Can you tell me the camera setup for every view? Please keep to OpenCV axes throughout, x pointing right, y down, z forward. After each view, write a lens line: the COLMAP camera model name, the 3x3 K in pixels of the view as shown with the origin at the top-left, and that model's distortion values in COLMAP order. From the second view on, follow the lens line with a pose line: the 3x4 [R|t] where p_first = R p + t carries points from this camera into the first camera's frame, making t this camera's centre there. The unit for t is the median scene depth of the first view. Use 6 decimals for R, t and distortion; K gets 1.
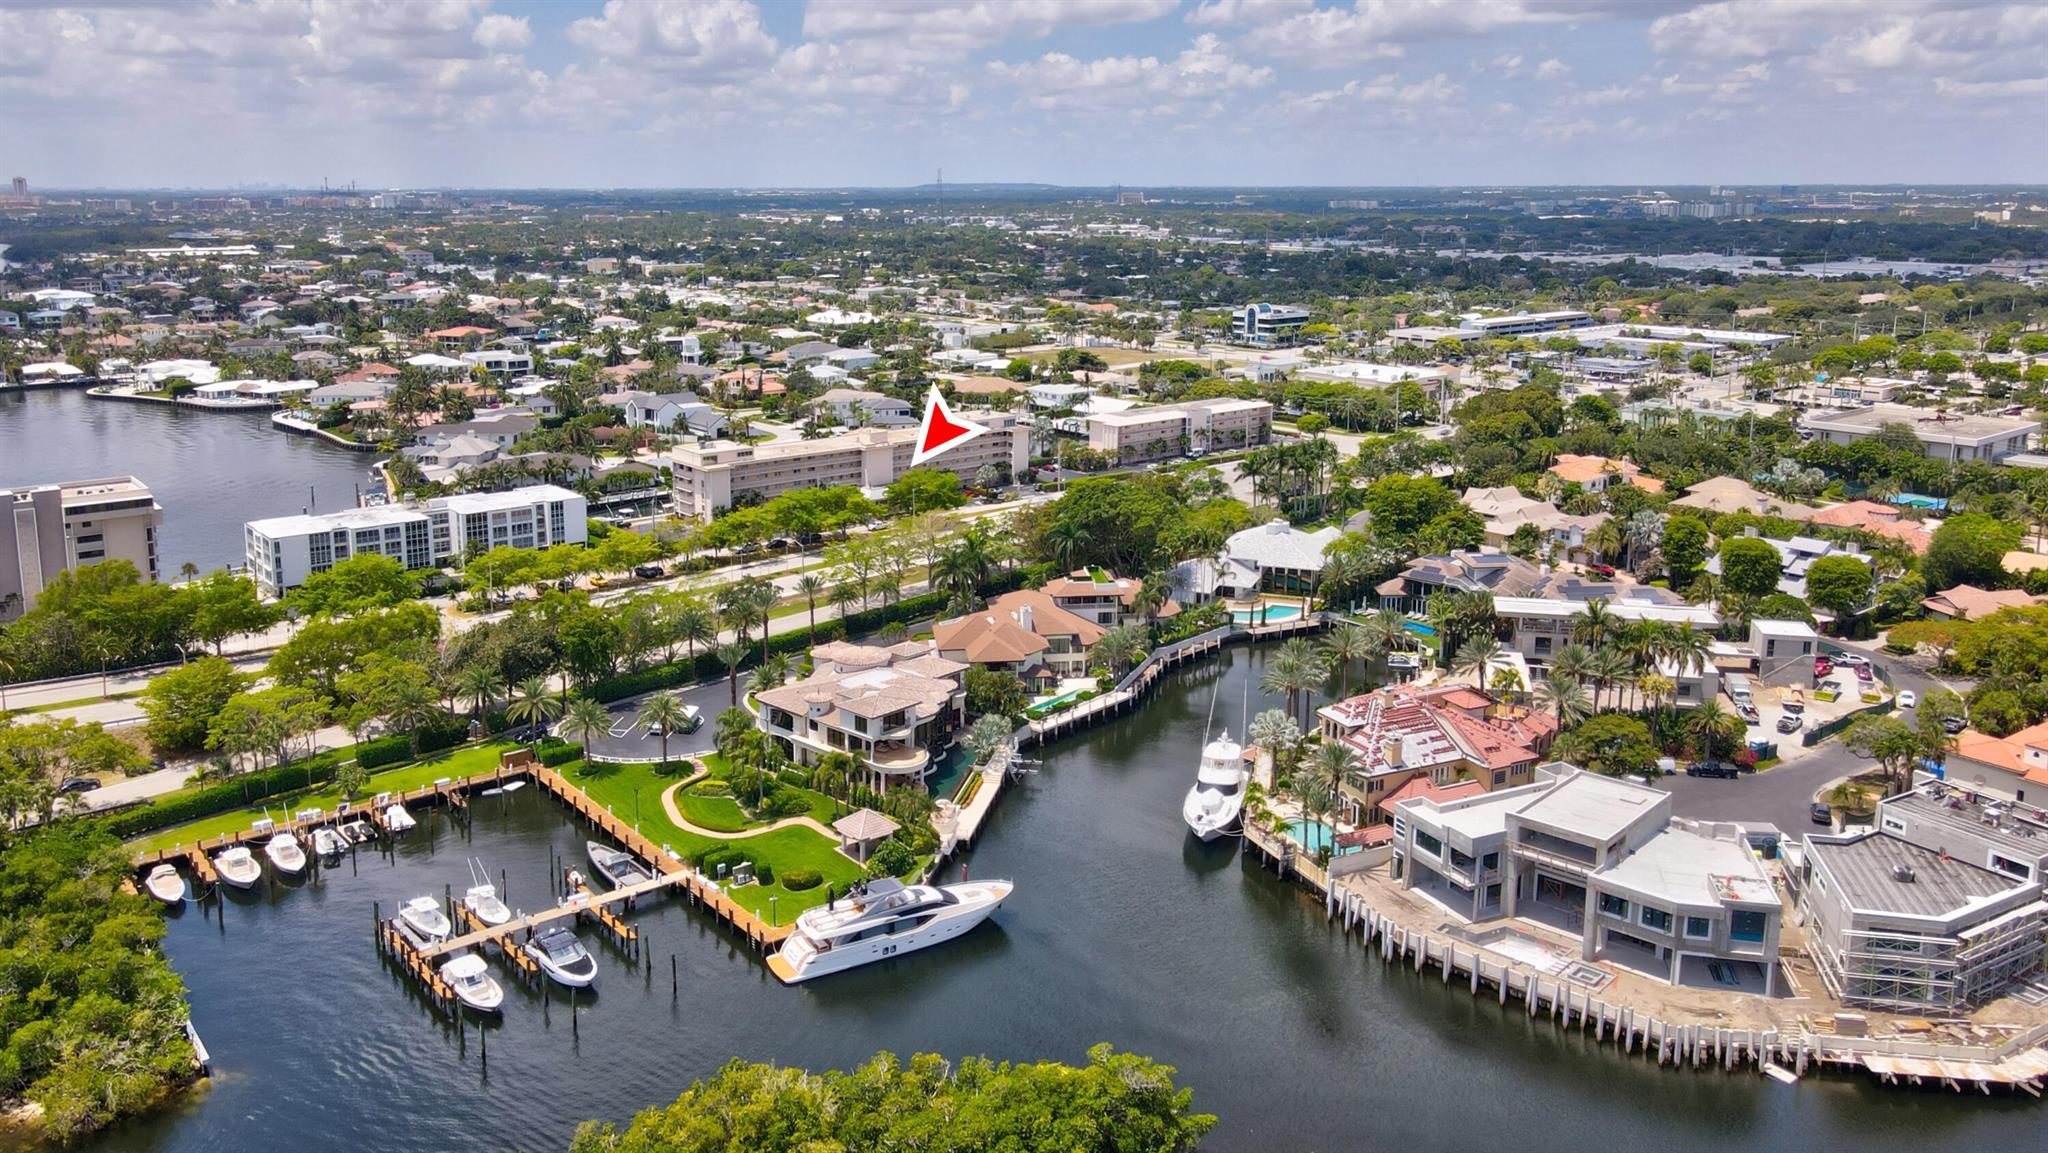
lens RADIAL K [[1532.2, 0, 1015.8], [0, 1532.2, 542.8], [0, 0, 1]] dist [-0.021584, 0.065520]
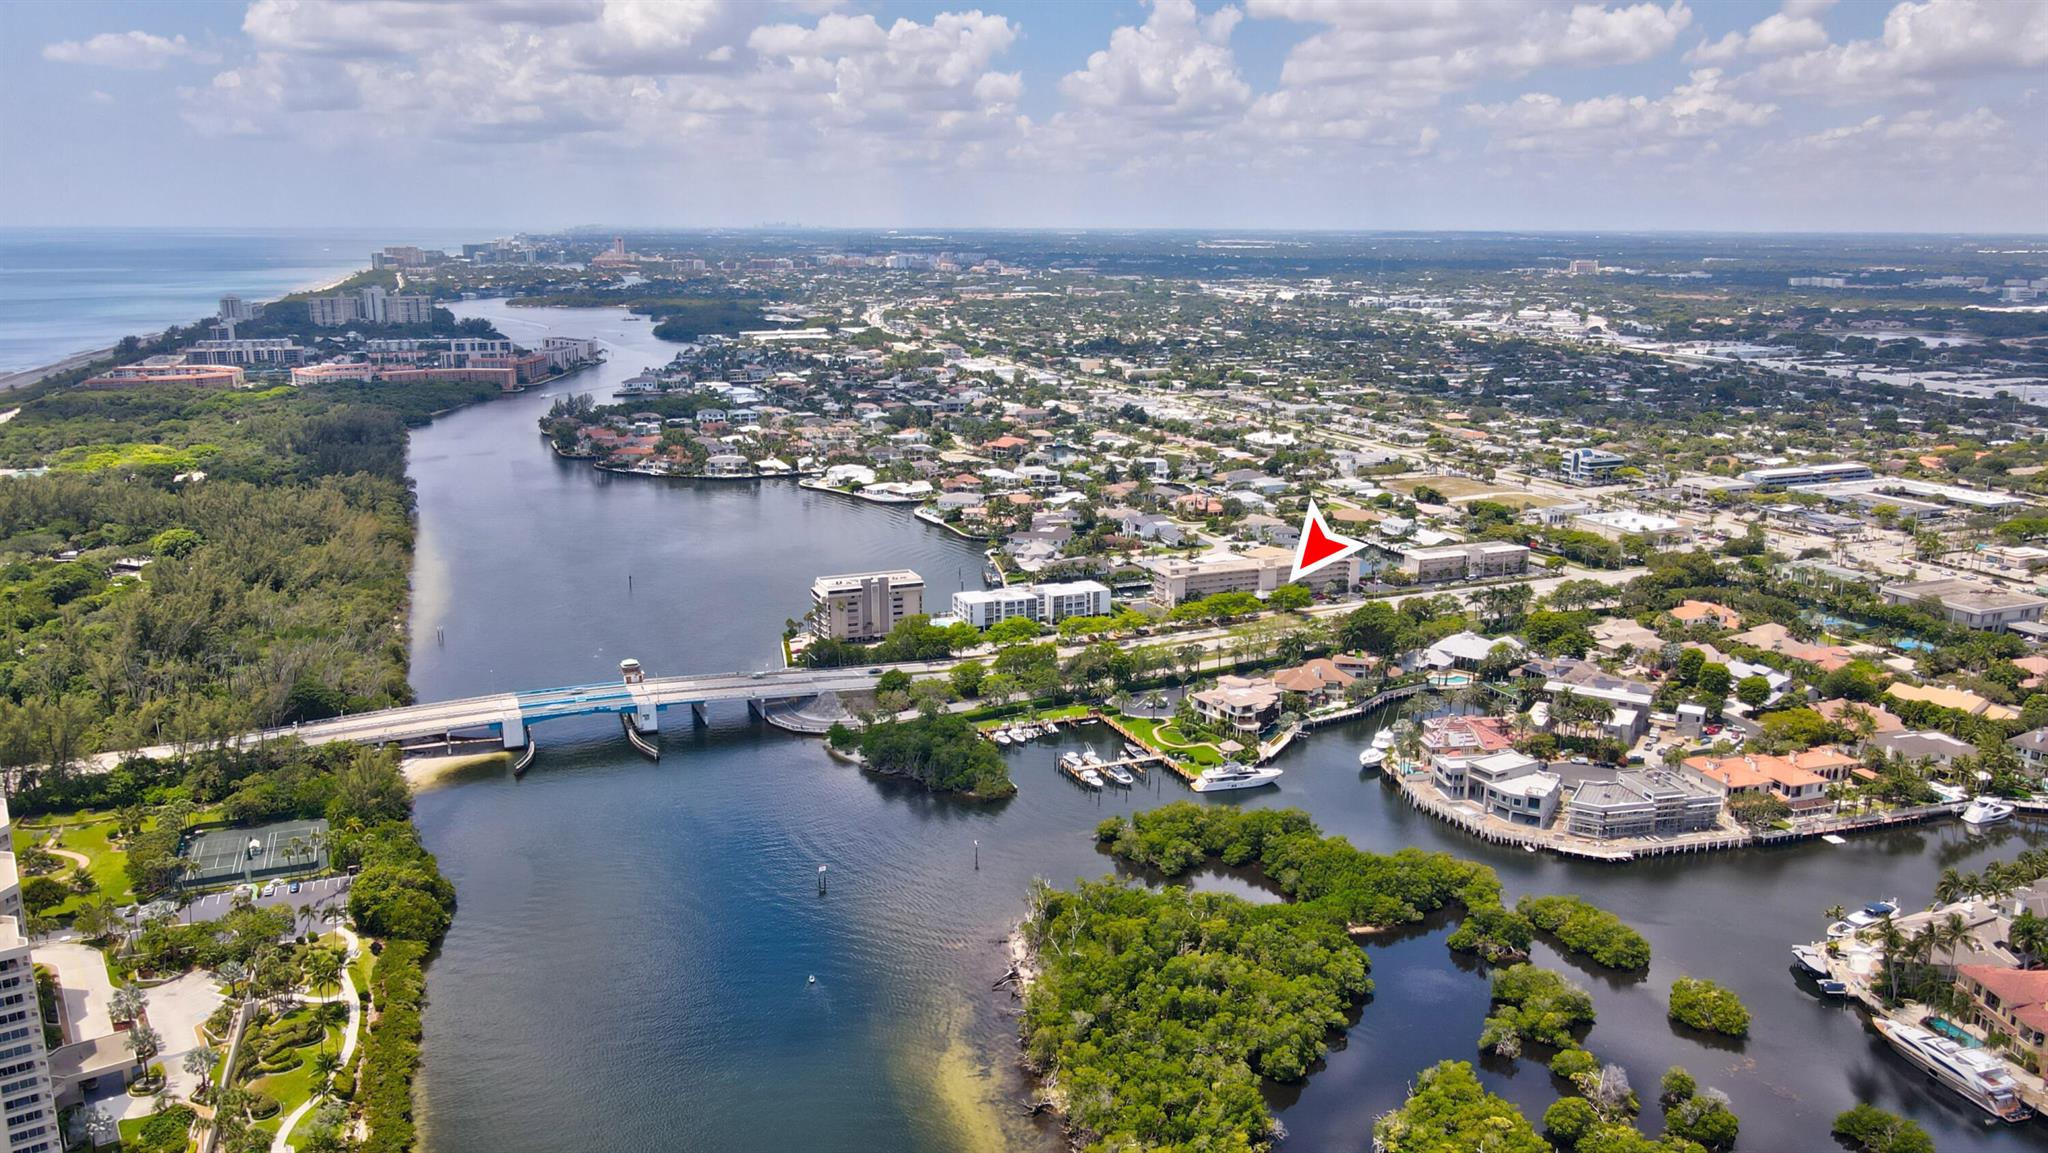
lens RADIAL K [[1532.2, 0, 1015.8], [0, 1532.2, 542.8], [0, 0, 1]] dist [-0.021584, 0.065520]
pose [[0.957086, 0.062827, -0.282913, 0.181465], [-0.068679, 0.997580, -0.010804, -0.073110], [0.281549, 0.029771, 0.959085, -1.095524]]
